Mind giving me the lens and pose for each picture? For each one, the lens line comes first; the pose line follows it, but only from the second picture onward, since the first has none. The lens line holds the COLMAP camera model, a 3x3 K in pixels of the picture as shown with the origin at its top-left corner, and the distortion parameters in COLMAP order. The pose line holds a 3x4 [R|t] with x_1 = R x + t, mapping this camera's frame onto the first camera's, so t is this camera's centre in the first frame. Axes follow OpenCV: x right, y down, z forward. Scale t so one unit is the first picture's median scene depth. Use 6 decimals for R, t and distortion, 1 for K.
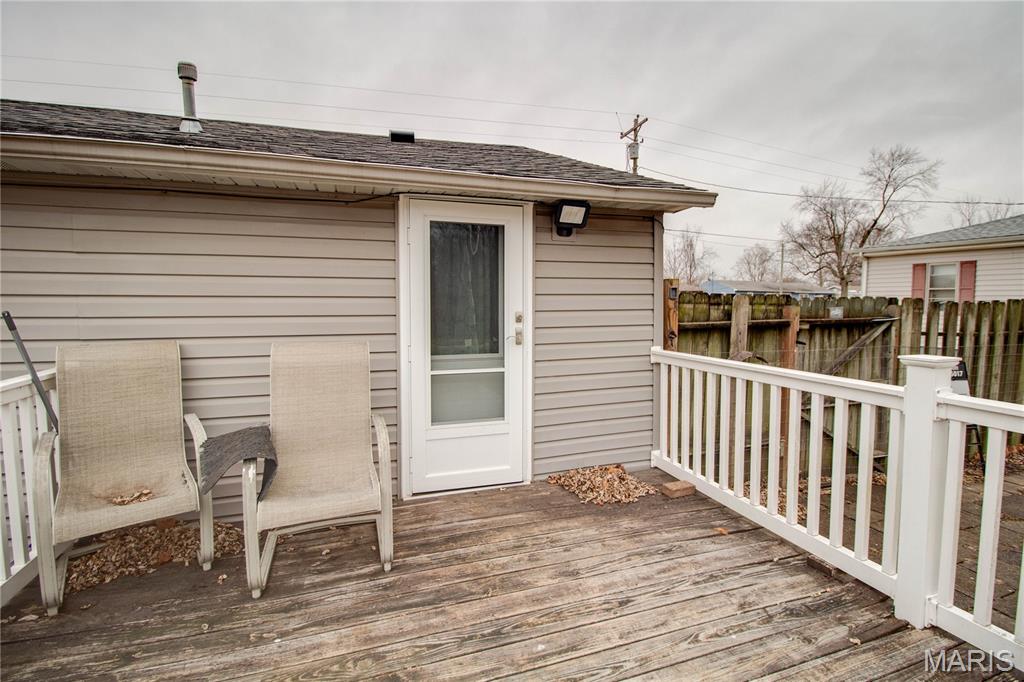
lens RADIAL K [[498.0, 0, 514.8], [0, 498.0, 339.3], [0, 0, 1]] dist [-0.023382, -0.000120]
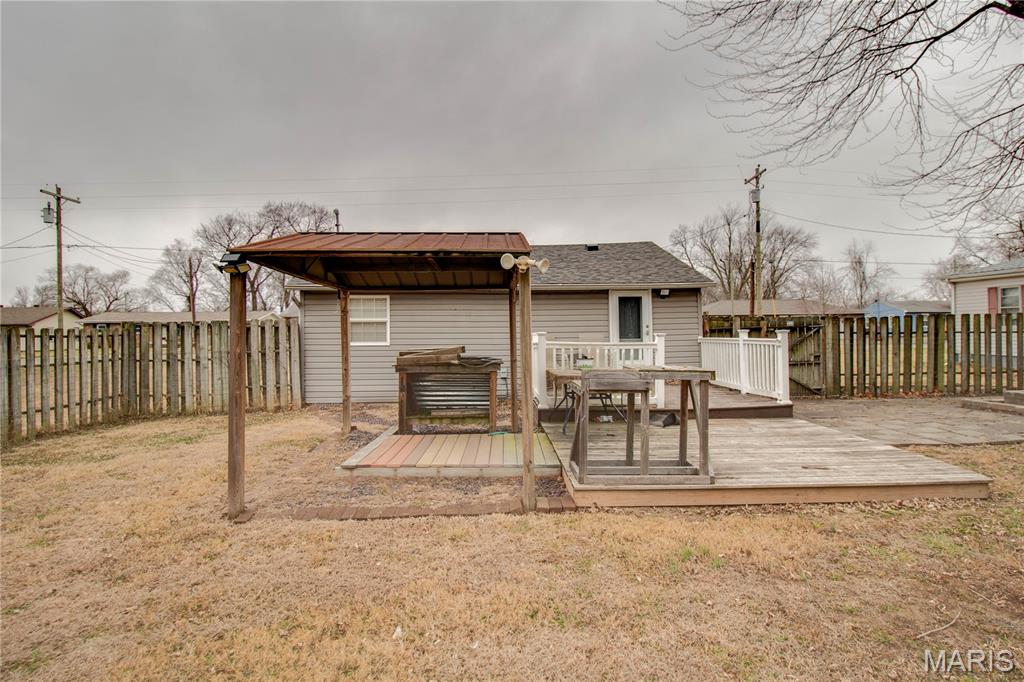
lens RADIAL K [[498.0, 0, 512.0], [0, 498.0, 334.2], [0, 0, 1]] dist [-0.023382, -0.000120]
pose [[0.960992, -0.015725, -0.276128, 0.038275], [-0.003346, 0.997648, -0.068459, 0.159363], [0.276555, 0.066712, 0.958680, -1.578887]]
